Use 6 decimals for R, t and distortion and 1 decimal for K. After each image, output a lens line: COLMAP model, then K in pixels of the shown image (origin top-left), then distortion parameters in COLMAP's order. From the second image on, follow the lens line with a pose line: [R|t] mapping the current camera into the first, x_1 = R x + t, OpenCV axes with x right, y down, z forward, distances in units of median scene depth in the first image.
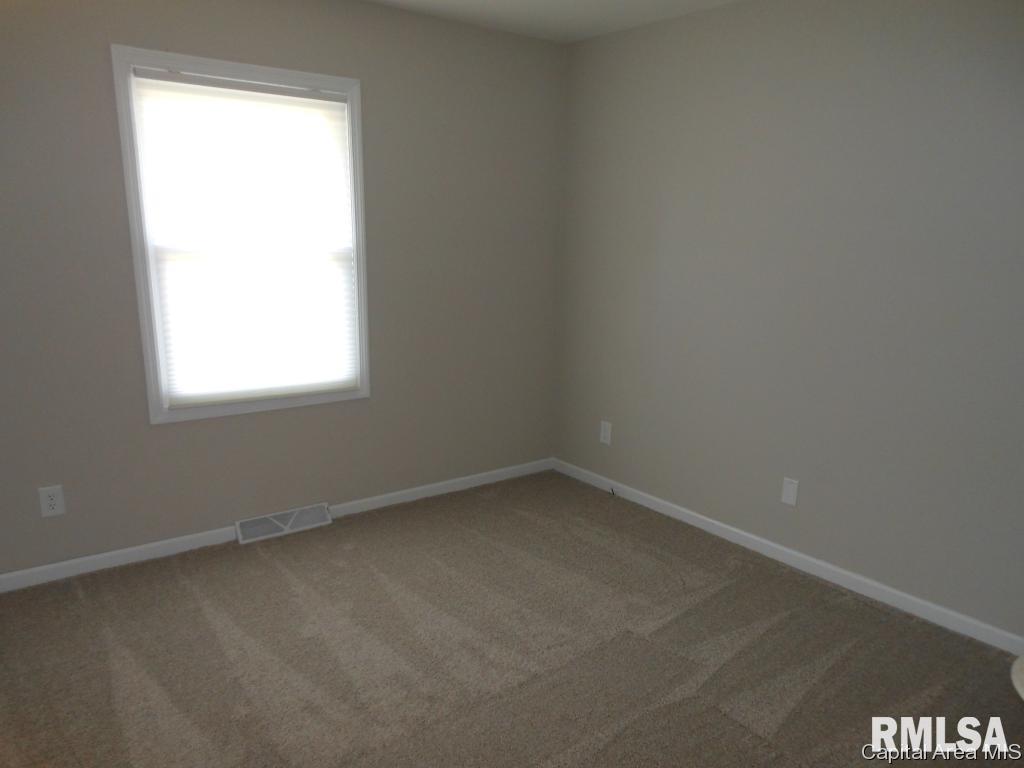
lens RADIAL K [[761.4, 0, 513.7], [0, 761.4, 386.3], [0, 0, 1]] dist [0.038687, -0.007627]
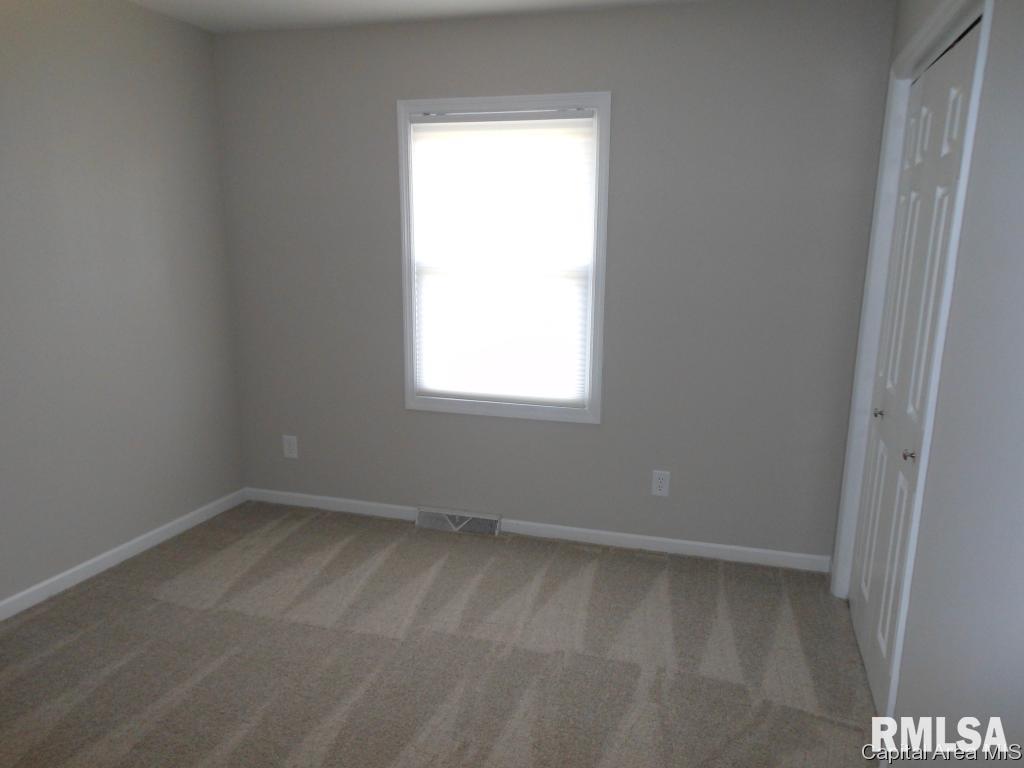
lens RADIAL K [[761.4, 0, 512.7], [0, 761.4, 383.0], [0, 0, 1]] dist [0.038687, -0.007627]
pose [[0.604735, 0.138721, -0.784252, 0.520133], [-0.163080, 0.985417, 0.048553, -0.069406], [0.779551, 0.098534, 0.618540, 0.354281]]
